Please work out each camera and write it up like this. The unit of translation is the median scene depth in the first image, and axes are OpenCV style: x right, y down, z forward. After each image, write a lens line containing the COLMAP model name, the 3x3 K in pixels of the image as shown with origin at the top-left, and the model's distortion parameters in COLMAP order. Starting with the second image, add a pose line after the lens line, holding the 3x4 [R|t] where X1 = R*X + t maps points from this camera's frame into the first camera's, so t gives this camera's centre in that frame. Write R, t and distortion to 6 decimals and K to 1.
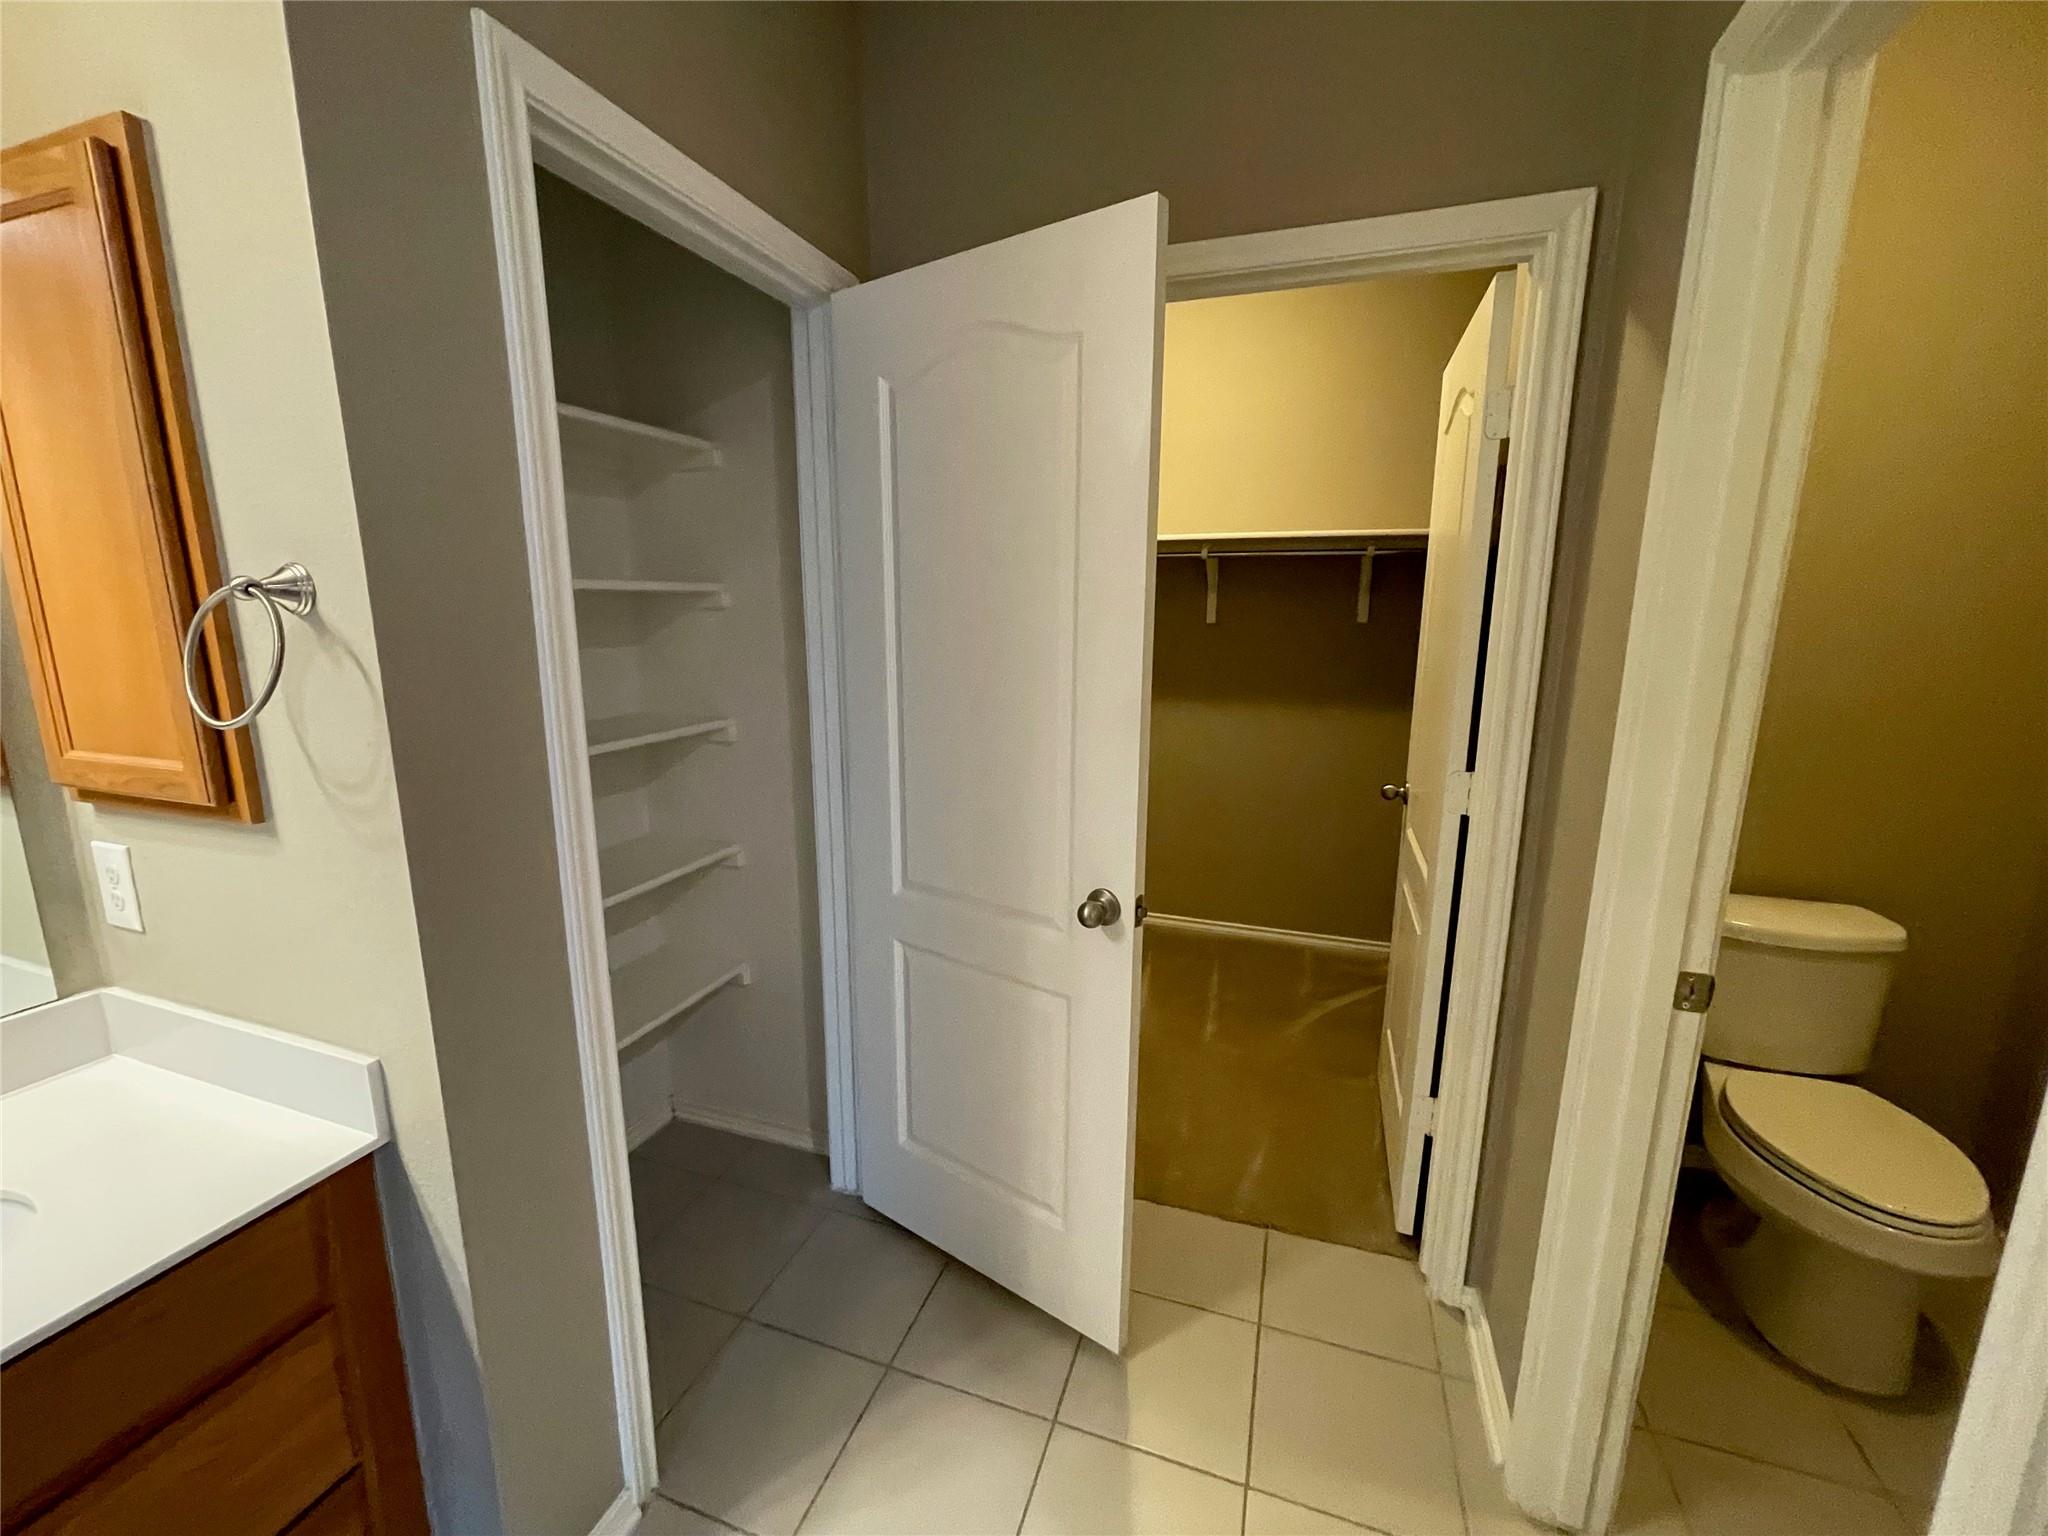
lens RADIAL K [[818.6, 0, 1024.0], [0, 818.6, 768.0], [0, 0, 1]] dist [-0.001493, -0.000009]
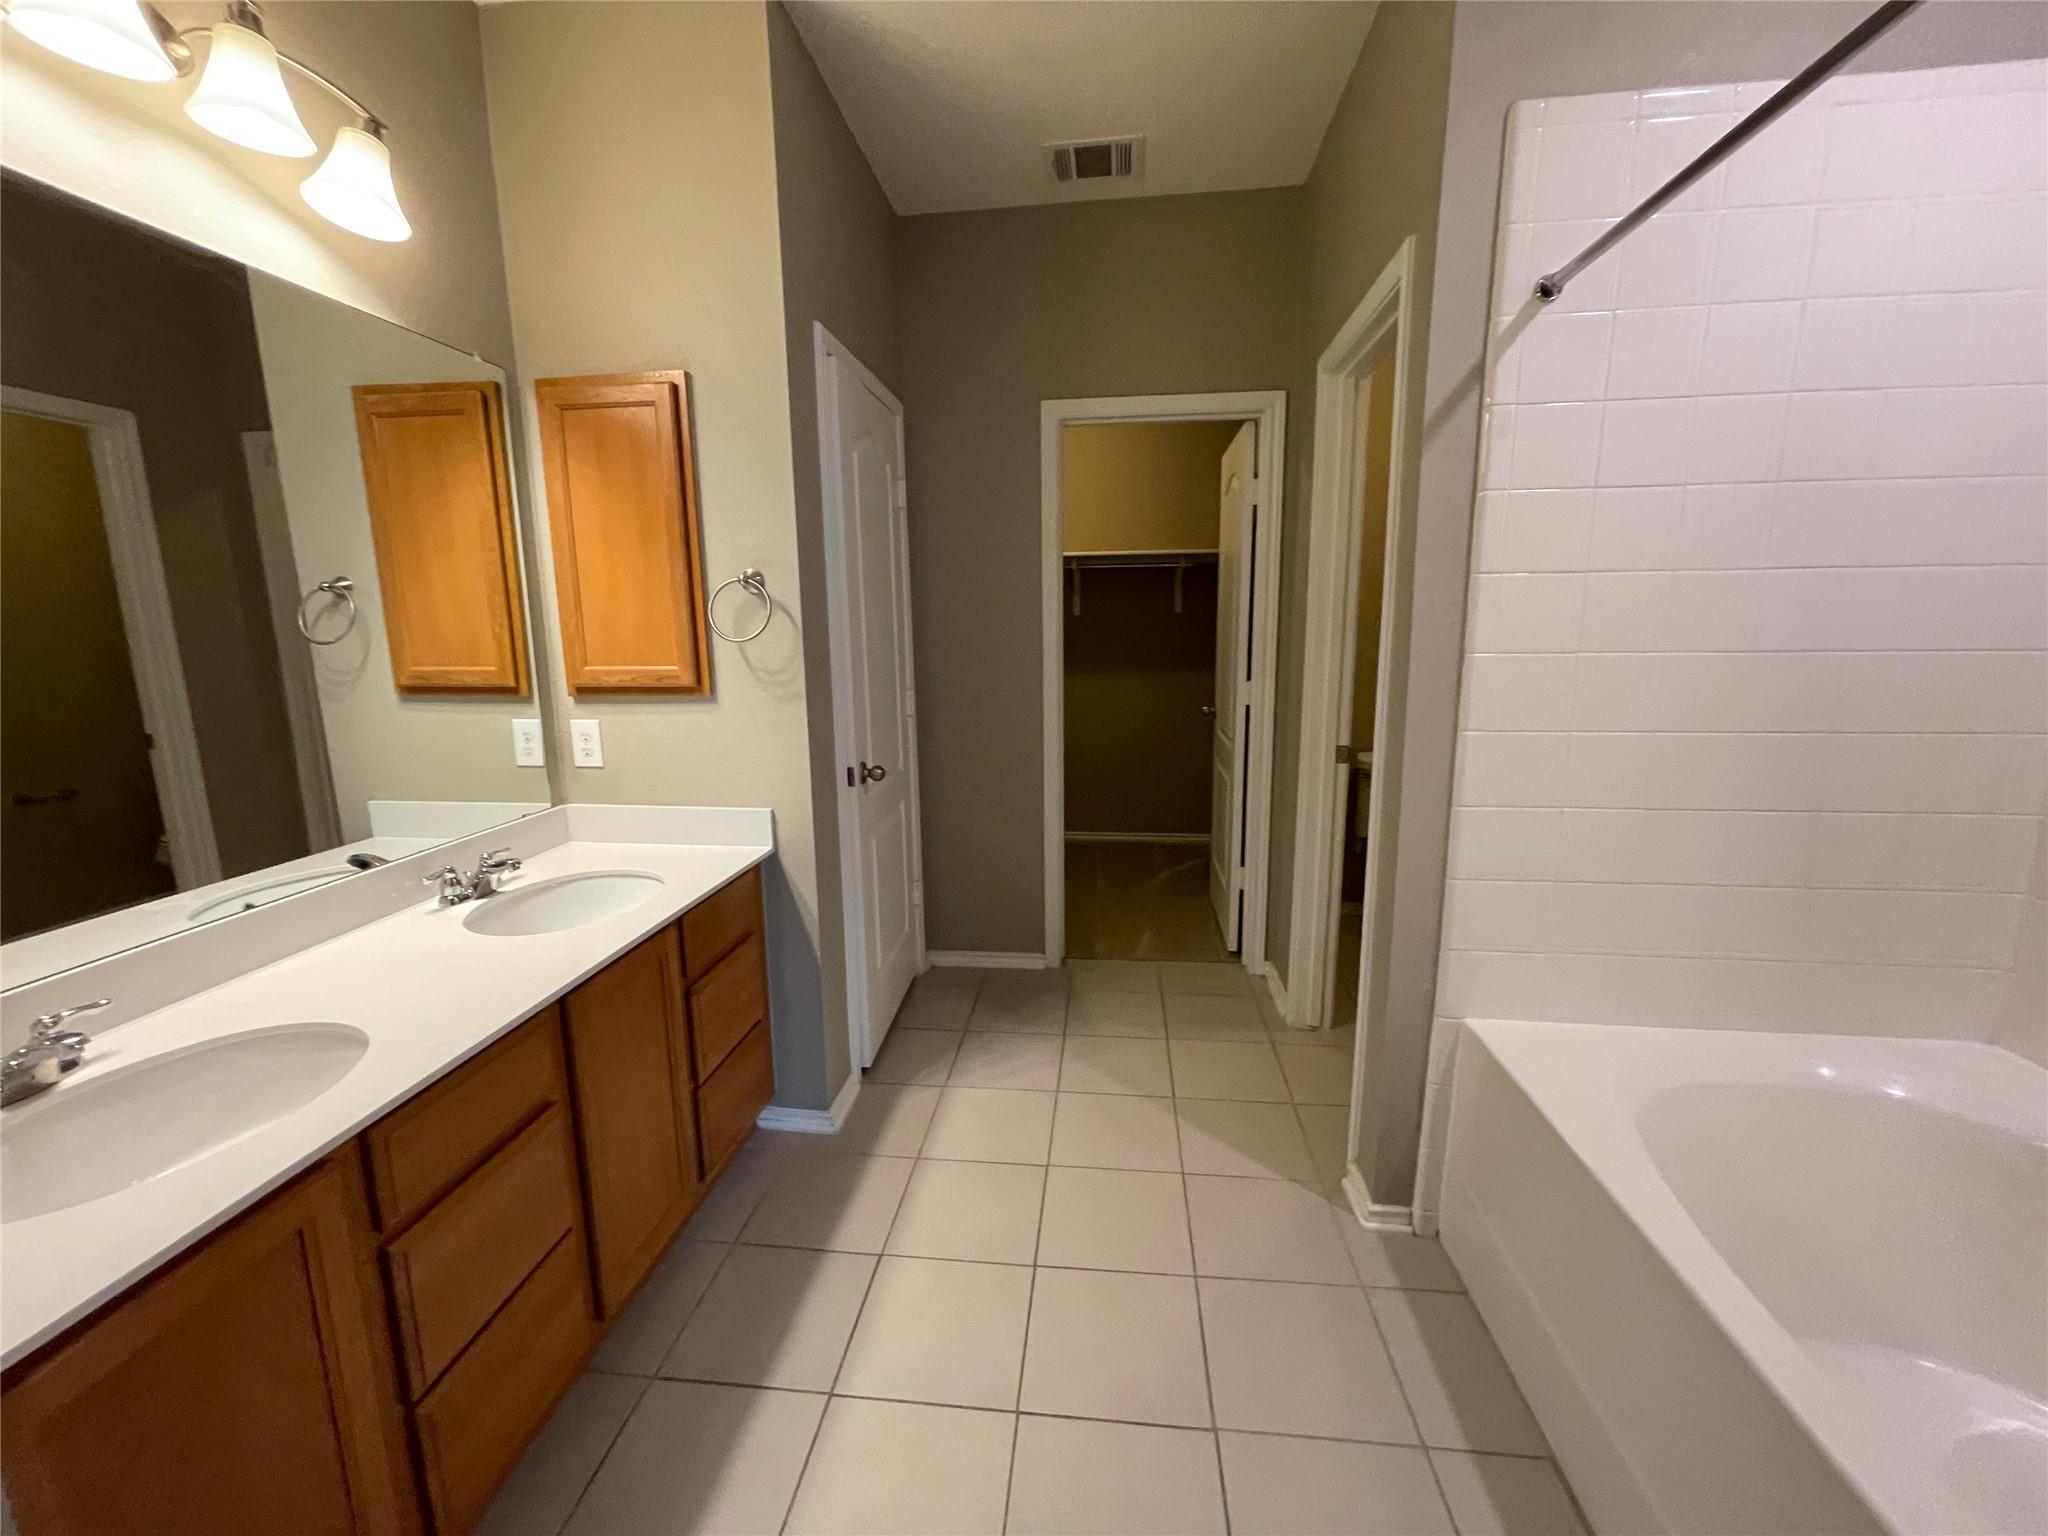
lens RADIAL K [[837.2, 0, 1020.4], [0, 837.2, 766.9], [0, 0, 1]] dist [-0.000444, 0.004484]
pose [[0.973568, -0.054878, 0.221706, -0.434149], [0.059852, 0.998083, -0.015777, 0.217596], [-0.220415, 0.028629, 0.974986, -0.811266]]
